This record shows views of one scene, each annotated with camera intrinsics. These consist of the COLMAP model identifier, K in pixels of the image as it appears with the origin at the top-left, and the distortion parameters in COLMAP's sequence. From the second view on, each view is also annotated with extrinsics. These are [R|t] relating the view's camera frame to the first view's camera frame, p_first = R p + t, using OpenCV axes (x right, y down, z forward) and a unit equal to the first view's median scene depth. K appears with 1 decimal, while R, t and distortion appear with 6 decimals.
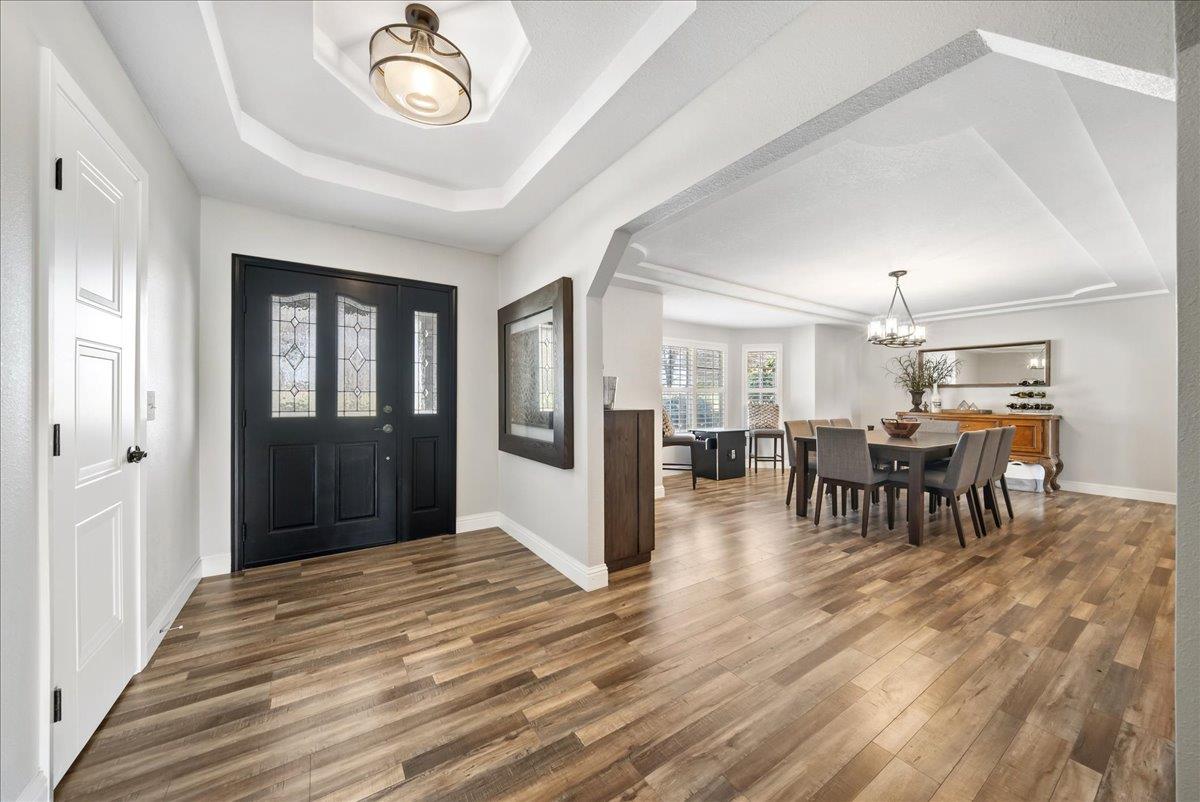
lens RADIAL K [[422.3, 0, 604.5], [0, 422.3, 396.6], [0, 0, 1]] dist [-0.001508, -0.001874]
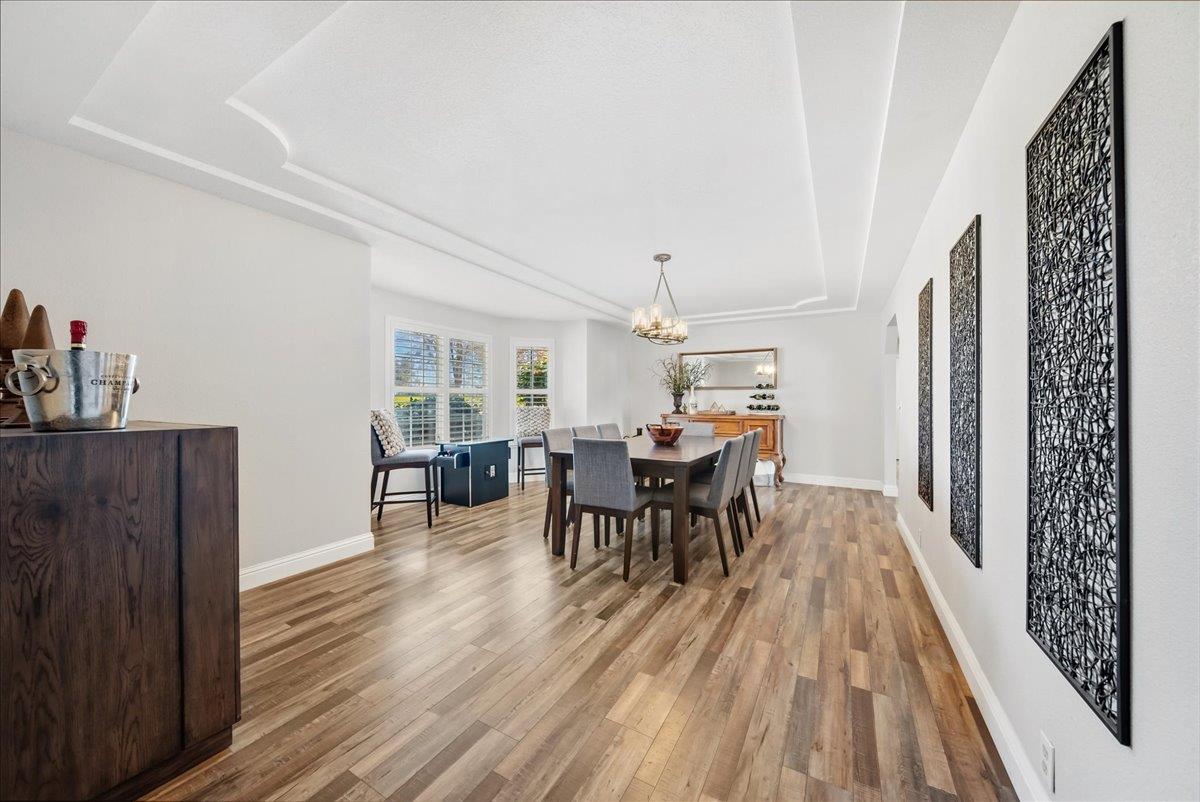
lens RADIAL K [[422.3, 0, 604.2], [0, 422.3, 402.4], [0, 0, 1]] dist [-0.001508, -0.001874]
pose [[0.891398, -0.006037, 0.453181, 0.187615], [0.002834, 0.999966, 0.007748, 0.000849], [-0.453213, -0.005623, 0.891385, 0.268871]]
